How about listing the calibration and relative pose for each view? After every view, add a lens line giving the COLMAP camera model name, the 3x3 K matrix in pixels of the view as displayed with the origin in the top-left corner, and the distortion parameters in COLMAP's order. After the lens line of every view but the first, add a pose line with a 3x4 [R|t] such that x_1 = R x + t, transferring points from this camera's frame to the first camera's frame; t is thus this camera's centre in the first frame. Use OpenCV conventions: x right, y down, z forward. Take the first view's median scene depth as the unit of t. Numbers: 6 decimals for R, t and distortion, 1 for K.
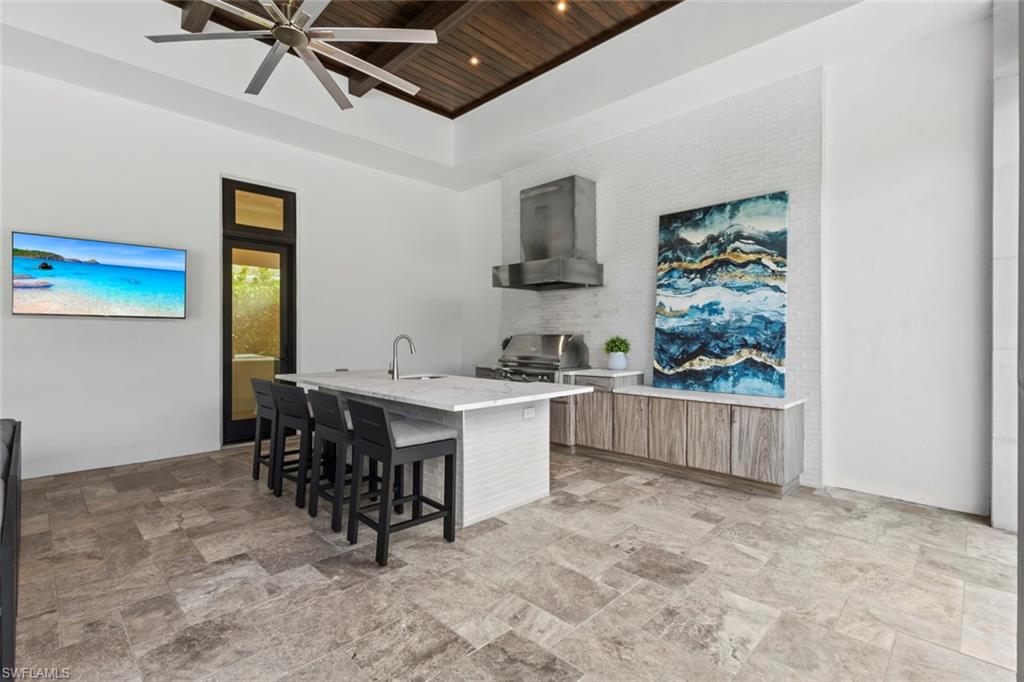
lens RADIAL K [[472.4, 0, 517.2], [0, 472.4, 339.1], [0, 0, 1]] dist [0.004461, -0.000502]
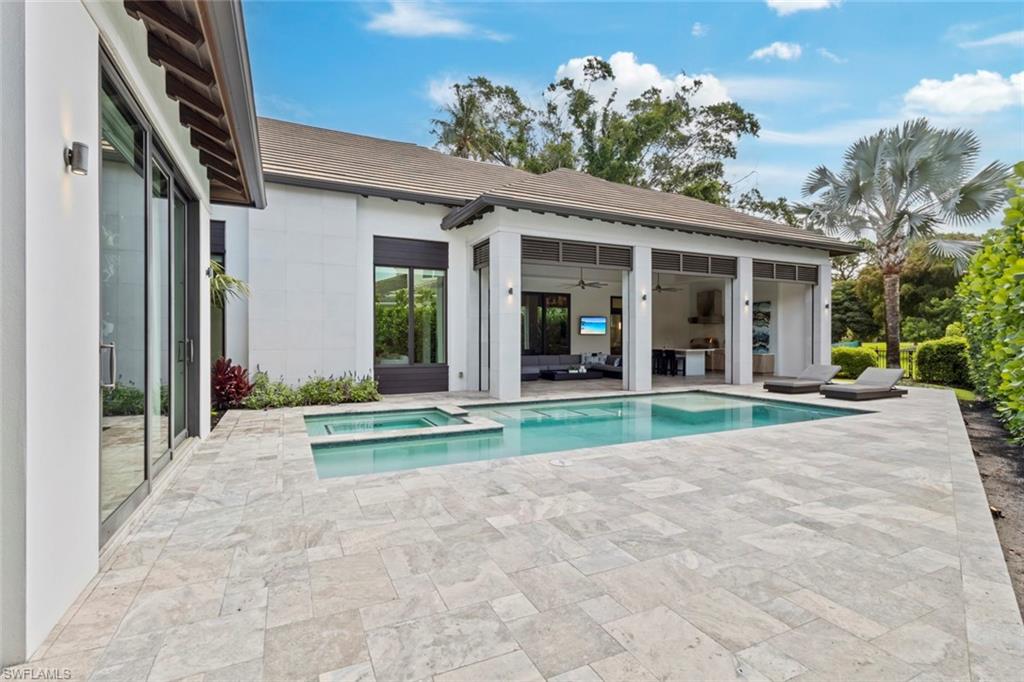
lens RADIAL K [[472.4, 0, 505.6], [0, 472.4, 340.9], [0, 0, 1]] dist [0.004461, -0.000502]
pose [[0.936951, -0.000270, -0.349460, -0.112710], [0.002533, 0.999979, 0.006019, -0.013740], [0.349451, -0.006525, 0.936932, -3.228513]]
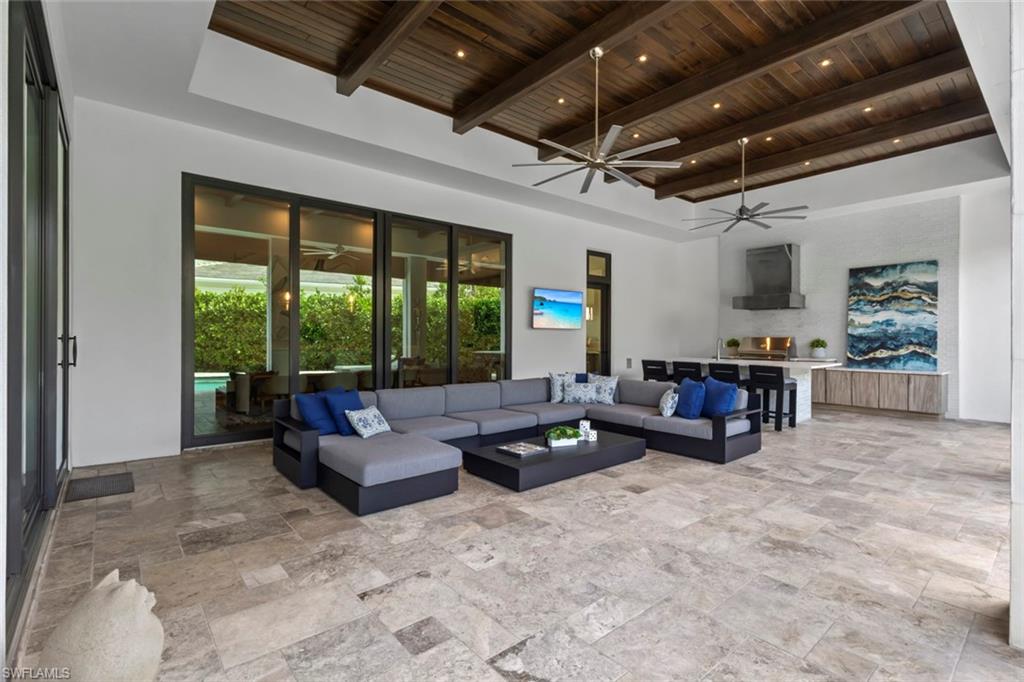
lens RADIAL K [[472.4, 0, 512.9], [0, 472.4, 342.8], [0, 0, 1]] dist [0.004461, -0.000502]
pose [[0.996226, 0.000567, -0.086794, -0.862872], [-0.000238, 0.999993, 0.003811, 0.004070], [0.086795, -0.003776, 0.996219, -0.928375]]
